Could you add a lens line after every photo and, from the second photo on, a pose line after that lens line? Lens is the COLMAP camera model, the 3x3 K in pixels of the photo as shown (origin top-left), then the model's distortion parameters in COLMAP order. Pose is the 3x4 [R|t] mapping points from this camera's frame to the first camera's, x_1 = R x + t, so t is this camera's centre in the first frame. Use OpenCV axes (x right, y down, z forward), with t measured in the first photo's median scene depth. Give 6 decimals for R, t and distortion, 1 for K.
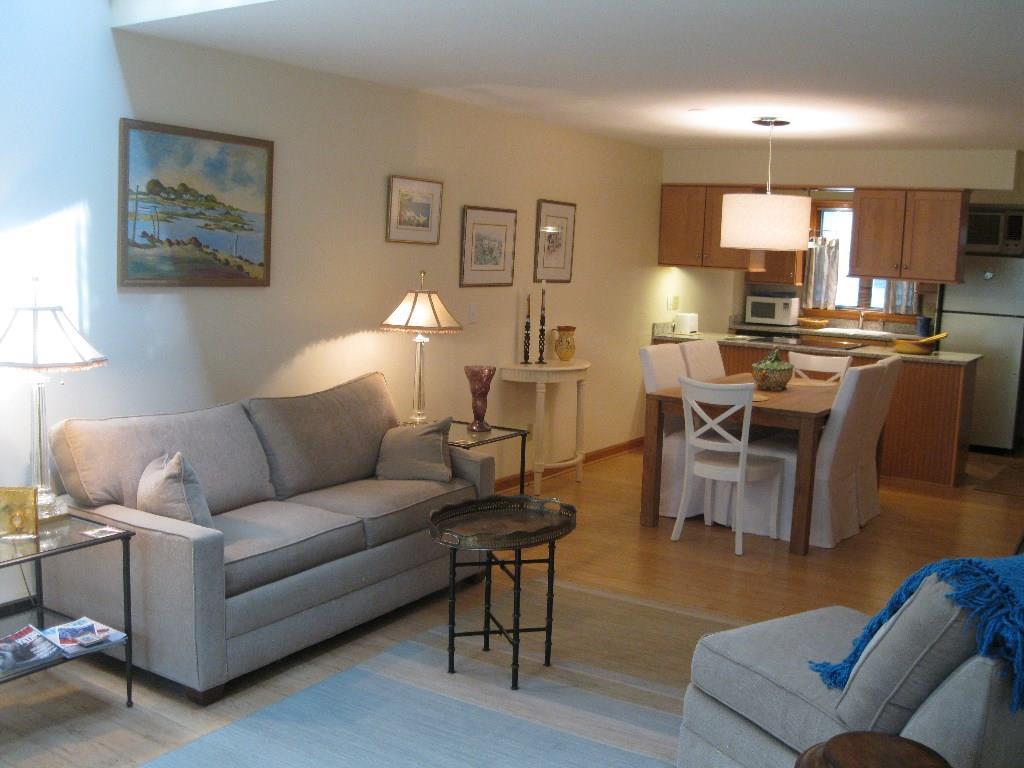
lens RADIAL K [[1046.7, 0, 508.2], [0, 1046.7, 378.3], [0, 0, 1]] dist [-0.113289, 0.000000]
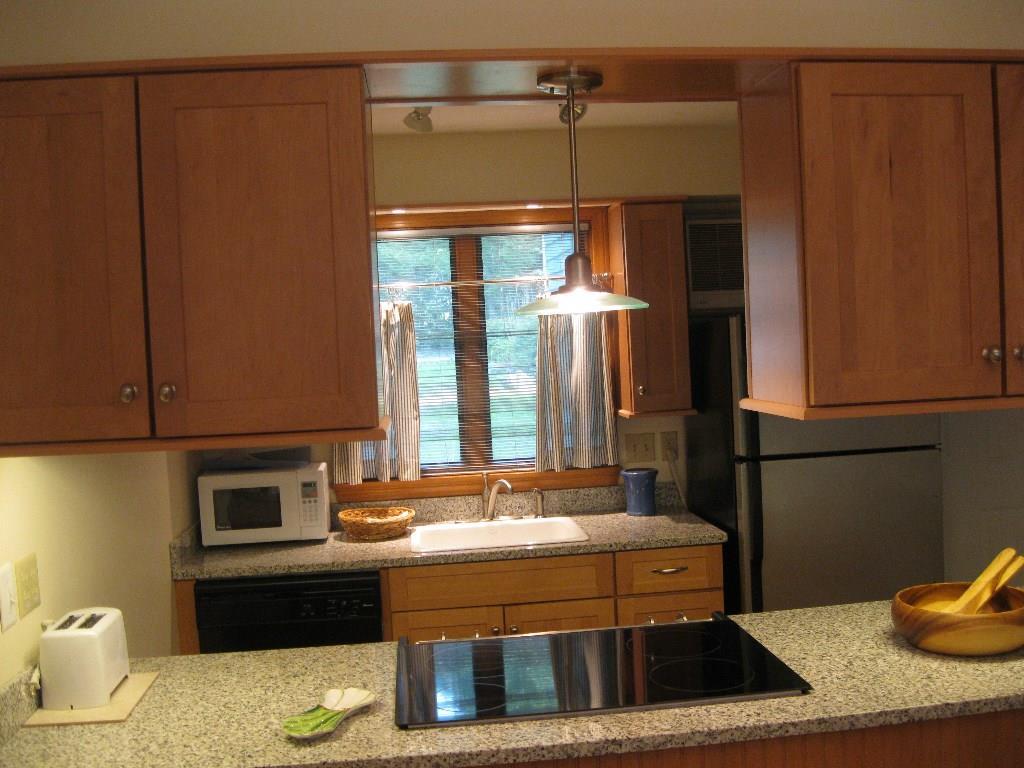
lens RADIAL K [[1046.7, 0, 505.3], [0, 1046.7, 387.6], [0, 0, 1]] dist [-0.113289, 0.000000]
pose [[0.777321, -0.103518, 0.620529, 0.132701], [0.155664, 0.987346, -0.030284, -0.120505], [-0.609542, 0.120134, 0.783598, 0.942596]]
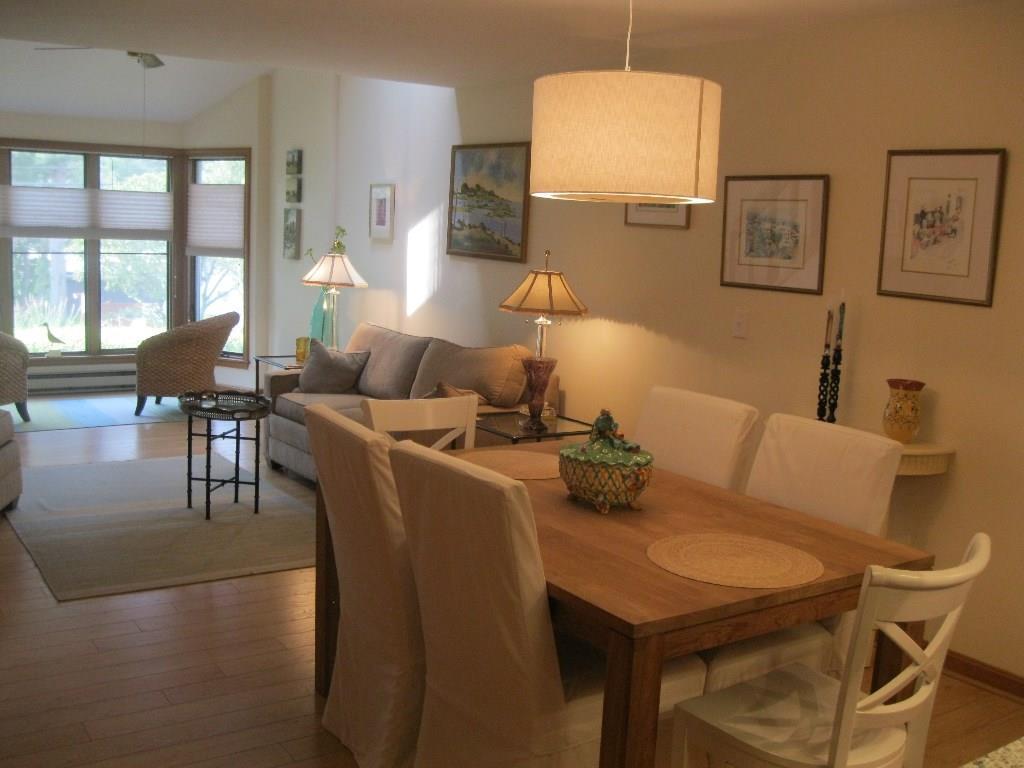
lens RADIAL K [[1046.7, 0, 517.7], [0, 1046.7, 380.1], [0, 0, 1]] dist [-0.113289, 0.000000]
pose [[-0.377517, 0.070540, -0.923312, 0.634544], [-0.176080, 0.973434, 0.146364, -0.094358], [0.909108, 0.217832, -0.355067, 1.033347]]
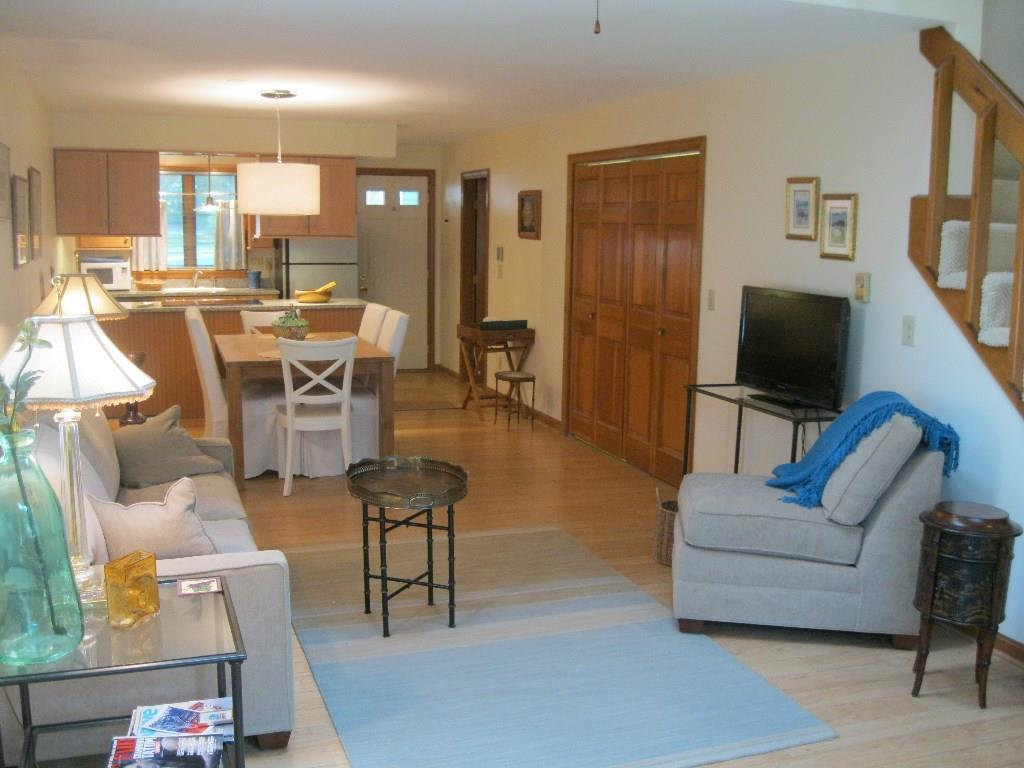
lens RADIAL K [[1046.7, 0, 502.7], [0, 1046.7, 390.3], [0, 0, 1]] dist [-0.113289, 0.000000]
pose [[0.613375, -0.150288, 0.775361, -0.421457], [0.107124, 0.988487, 0.106854, -0.032013], [-0.782493, 0.017518, 0.622413, 0.146476]]
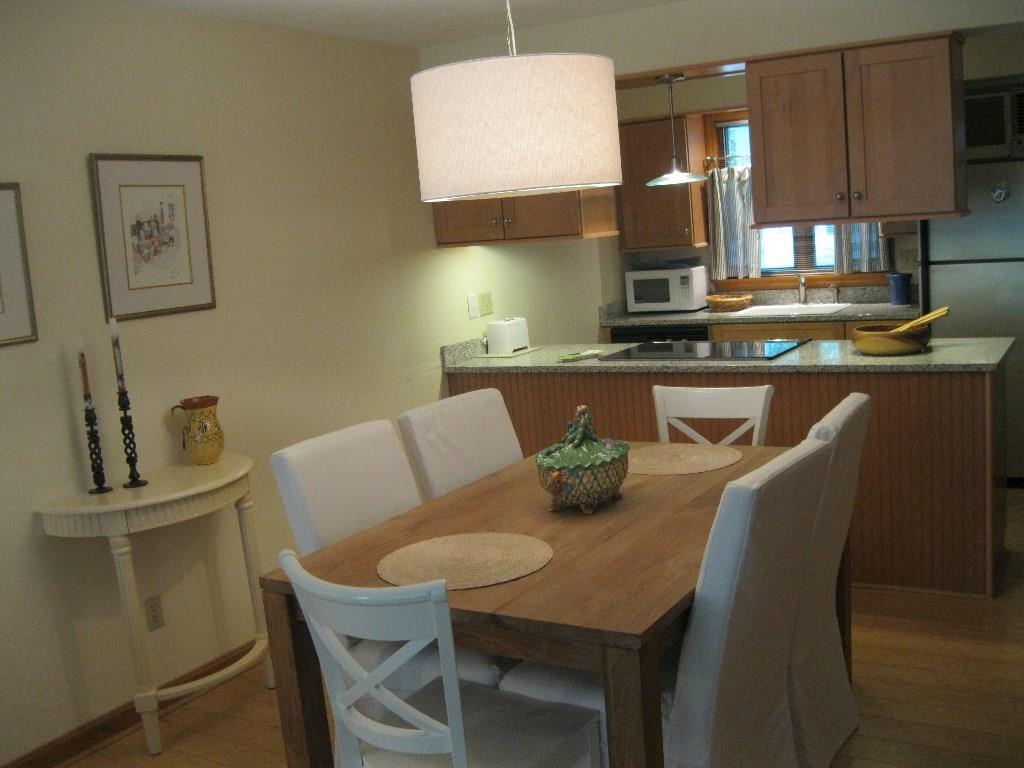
lens RADIAL K [[1046.7, 0, 509.6], [0, 1046.7, 380.4], [0, 0, 1]] dist [-0.113289, 0.000000]
pose [[0.992113, -0.124017, 0.018226, 0.202052], [0.123603, 0.992081, 0.022323, -0.051991], [-0.020850, -0.019894, 0.999585, 0.509149]]
